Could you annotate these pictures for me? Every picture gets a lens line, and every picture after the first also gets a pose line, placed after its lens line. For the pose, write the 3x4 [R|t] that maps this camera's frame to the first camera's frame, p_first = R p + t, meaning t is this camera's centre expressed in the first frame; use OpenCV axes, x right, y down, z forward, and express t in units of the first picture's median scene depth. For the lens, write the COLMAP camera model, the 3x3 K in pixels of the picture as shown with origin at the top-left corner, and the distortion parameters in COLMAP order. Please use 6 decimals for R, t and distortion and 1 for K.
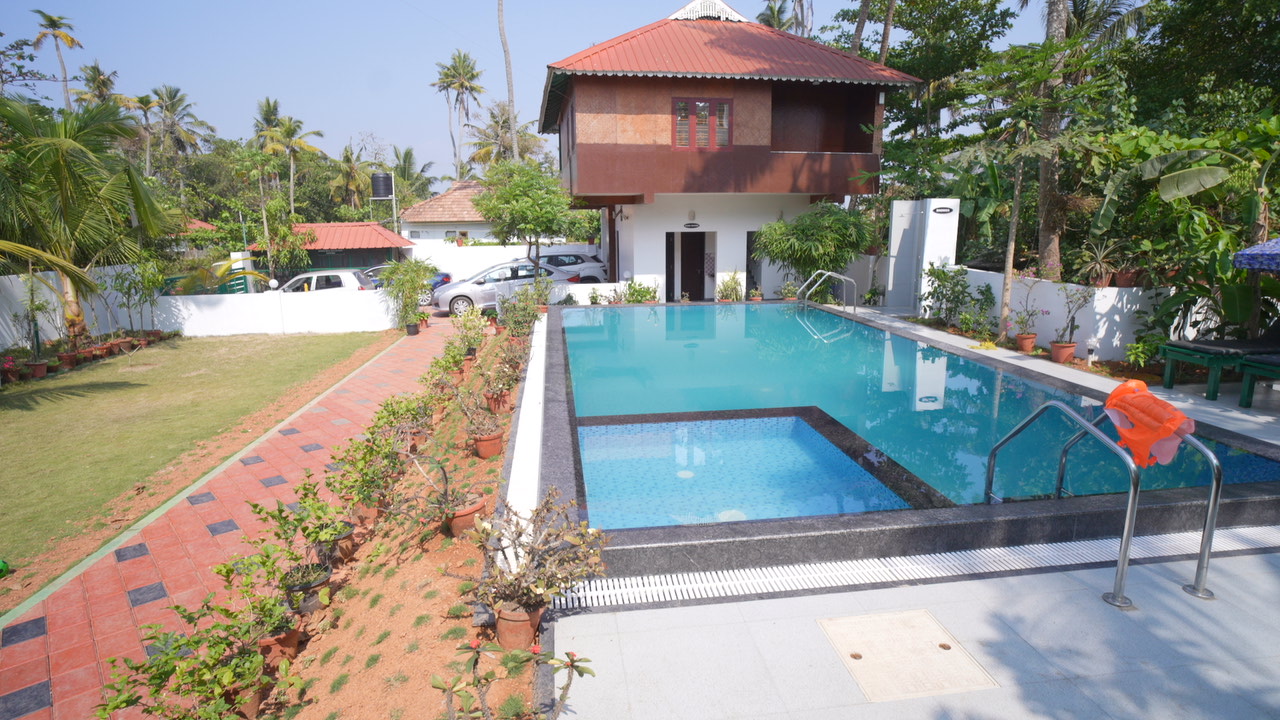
lens RADIAL K [[679.0, 0, 640.0], [0, 679.0, 360.0], [0, 0, 1]] dist [-0.054944, 0.031212]
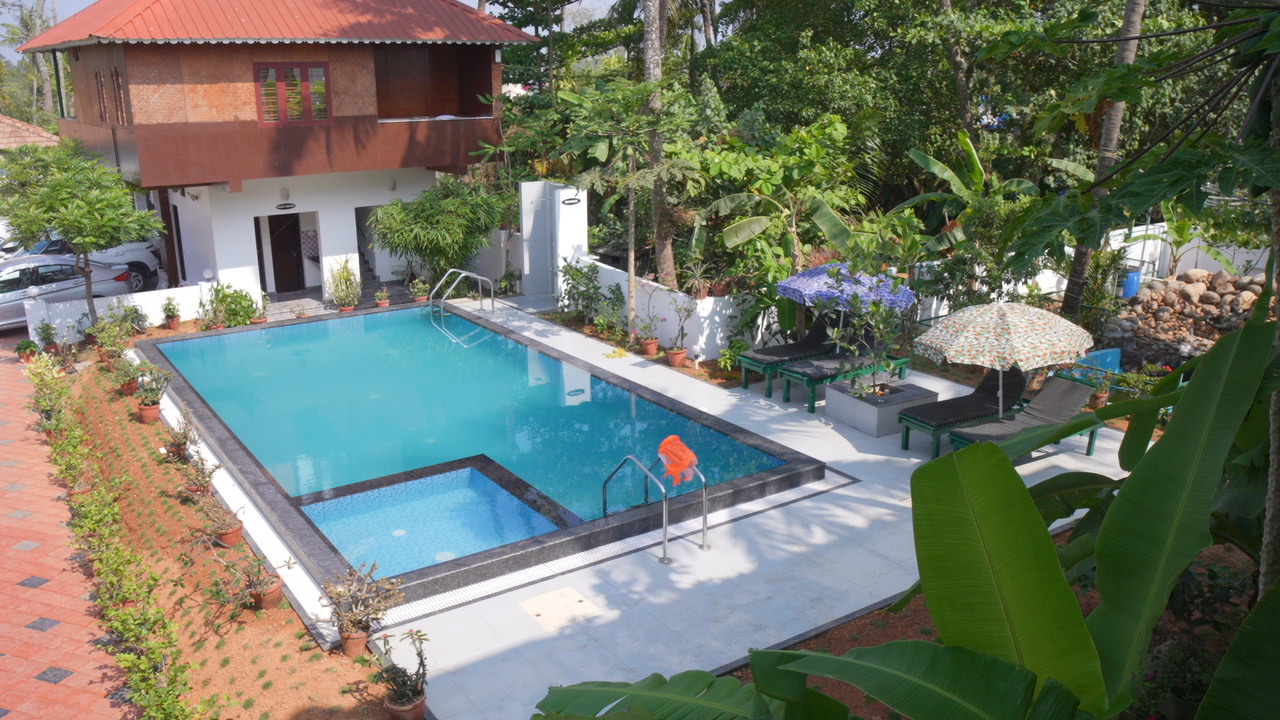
lens RADIAL K [[1029.0, 0, 640.0], [0, 1029.0, 360.0], [0, 0, 1]] dist [-0.006744, -0.077008]
pose [[0.892067, -0.117967, 0.436235, -0.123335], [0.088511, 0.992240, 0.087324, -0.103782], [-0.443151, -0.039288, 0.895586, -0.348828]]
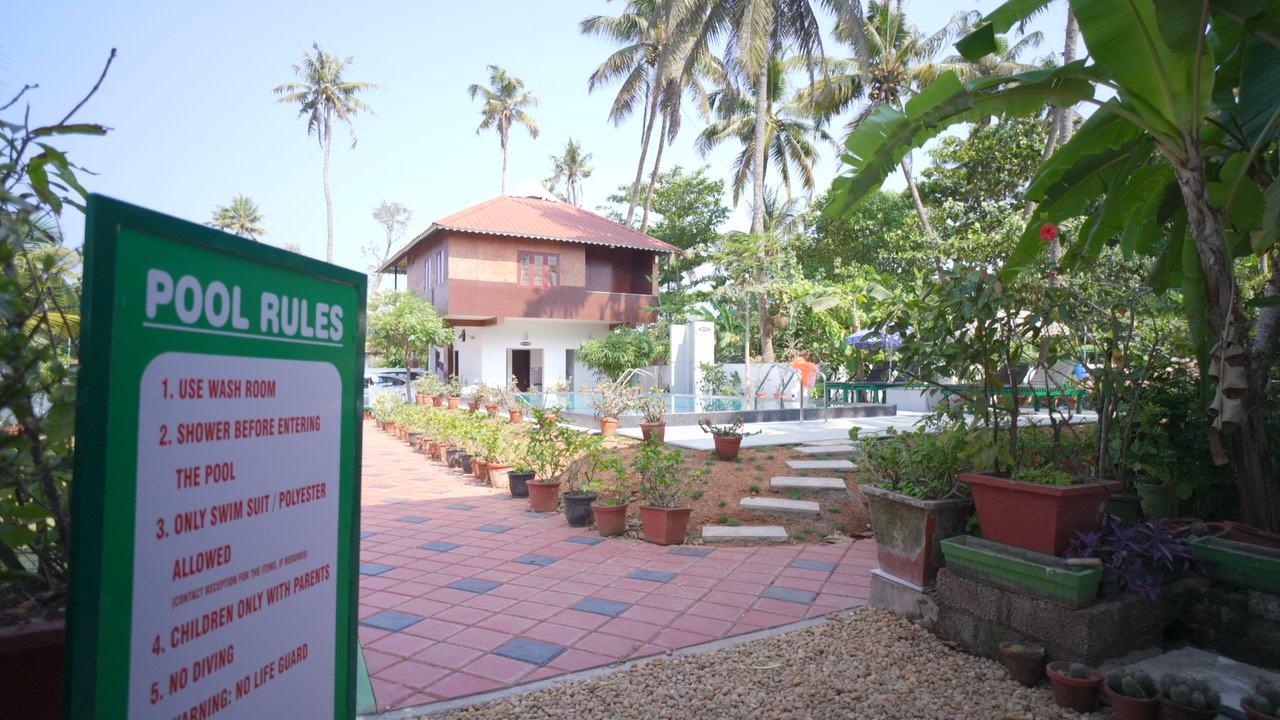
lens RADIAL K [[679.0, 0, 640.0], [0, 679.0, 360.0], [0, 0, 1]] dist [-0.054944, 0.031212]
pose [[0.936487, 0.011183, 0.350524, -0.213629], [0.066269, 0.975843, -0.208181, 0.146591], [-0.344384, 0.218188, 0.913123, -0.331352]]
